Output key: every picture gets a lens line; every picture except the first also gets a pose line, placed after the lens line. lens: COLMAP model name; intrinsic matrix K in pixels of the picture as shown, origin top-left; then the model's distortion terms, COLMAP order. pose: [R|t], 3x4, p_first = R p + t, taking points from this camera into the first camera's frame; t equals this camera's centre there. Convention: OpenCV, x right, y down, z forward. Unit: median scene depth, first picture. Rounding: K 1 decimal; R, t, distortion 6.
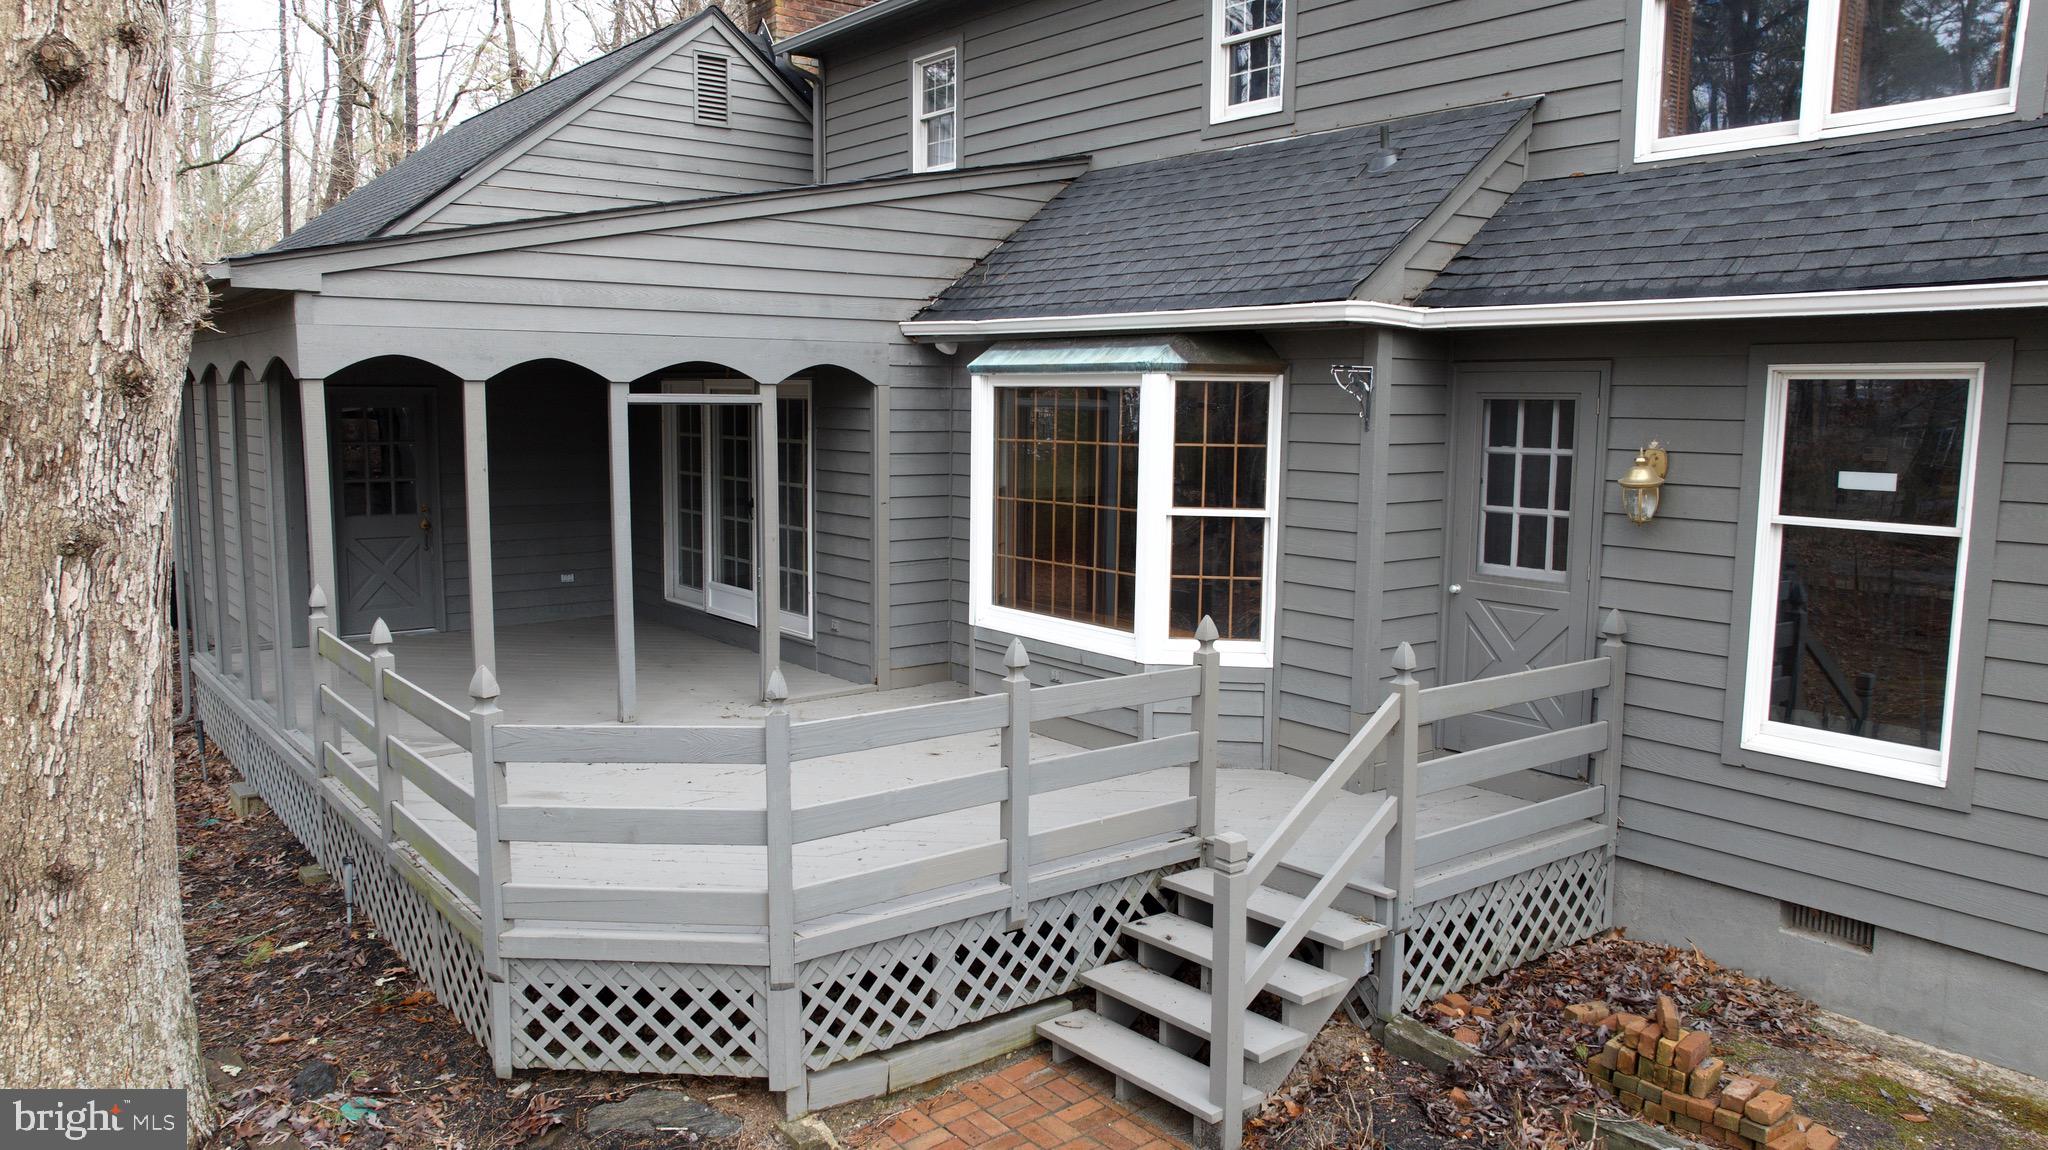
lens RADIAL K [[1434.0, 0, 1021.6], [0, 1434.0, 571.9], [0, 0, 1]] dist [-0.020030, 0.017875]
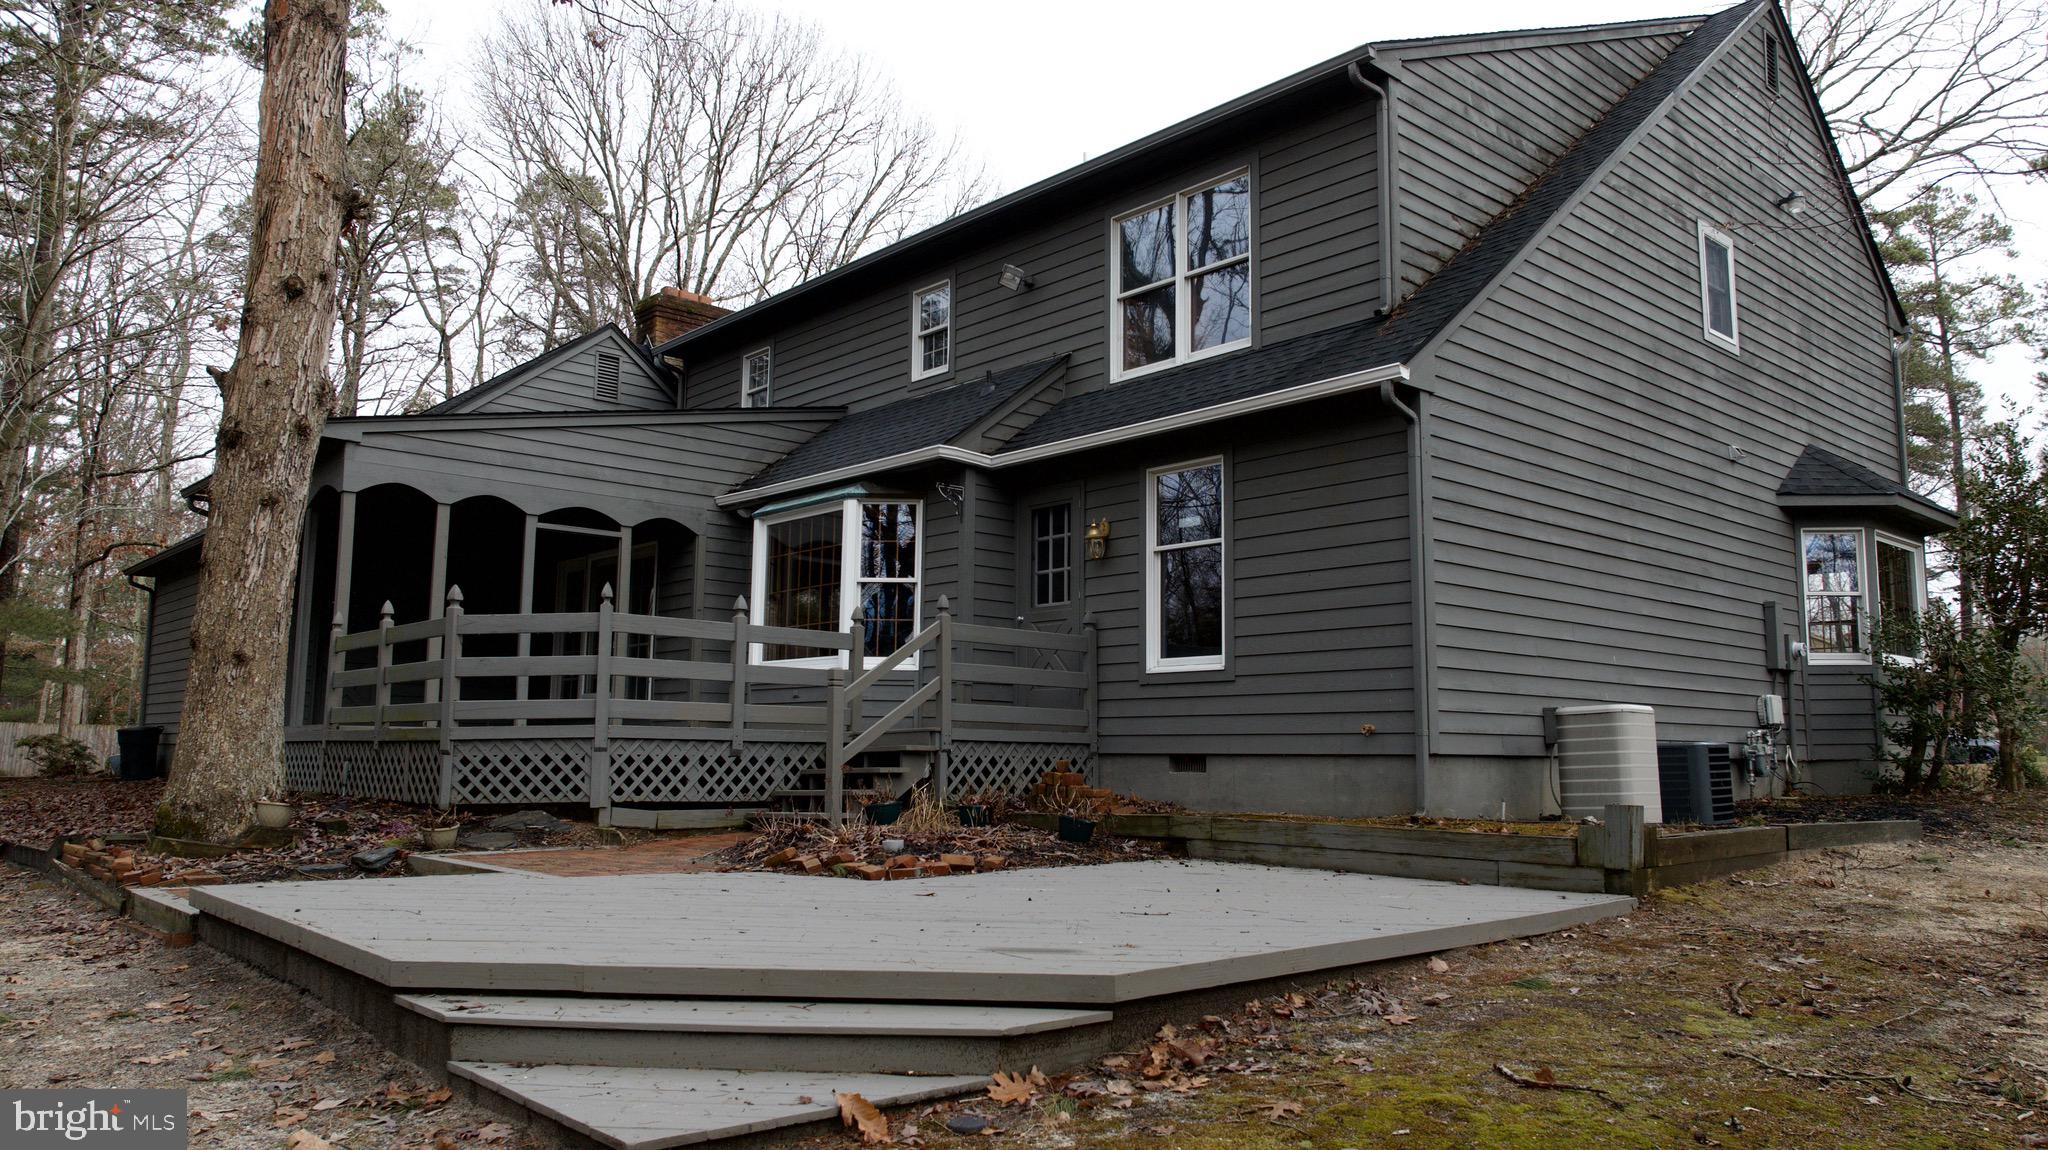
lens RADIAL K [[1434.0, 0, 1027.4], [0, 1434.0, 574.4], [0, 0, 1]] dist [-0.020030, 0.017875]
pose [[0.997436, 0.008585, 0.071049, 0.221938], [0.009232, 0.969050, -0.246693, 0.453120], [-0.070968, 0.246716, 0.966486, -0.796157]]
